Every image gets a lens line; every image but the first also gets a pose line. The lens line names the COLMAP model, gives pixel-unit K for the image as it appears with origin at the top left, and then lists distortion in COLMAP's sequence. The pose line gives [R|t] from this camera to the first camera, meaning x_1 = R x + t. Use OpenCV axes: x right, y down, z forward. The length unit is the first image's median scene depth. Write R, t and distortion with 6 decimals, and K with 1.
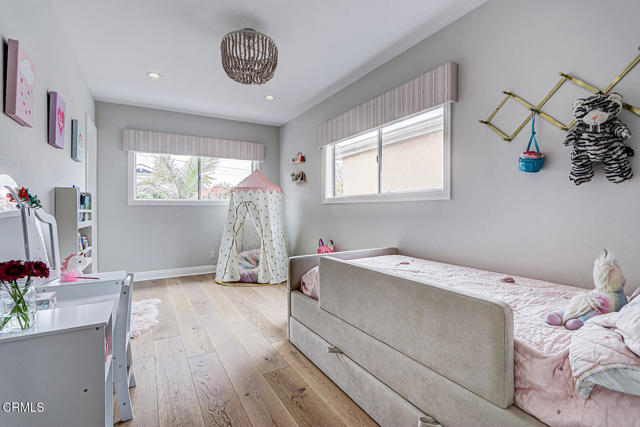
lens RADIAL K [[294.1, 0, 314.8], [0, 294.1, 211.0], [0, 0, 1]] dist [-0.001568, -0.001686]
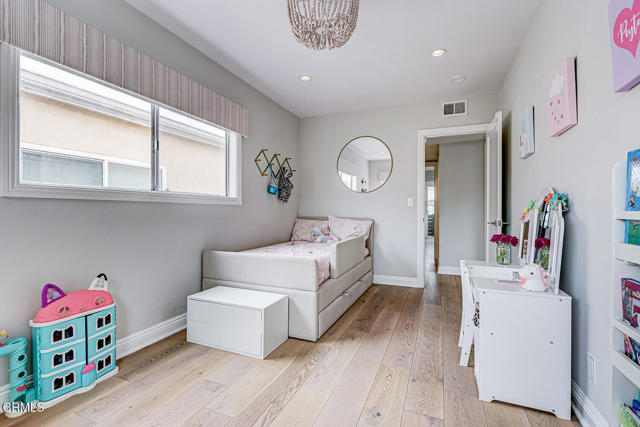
lens RADIAL K [[294.1, 0, 315.6], [0, 294.1, 212.5], [0, 0, 1]] dist [-0.001568, -0.001686]
pose [[-0.604684, 0.003425, 0.796458, -0.768585], [0.008260, 0.999964, 0.001971, -0.003673], [-0.796423, 0.007770, -0.604690, 1.387102]]
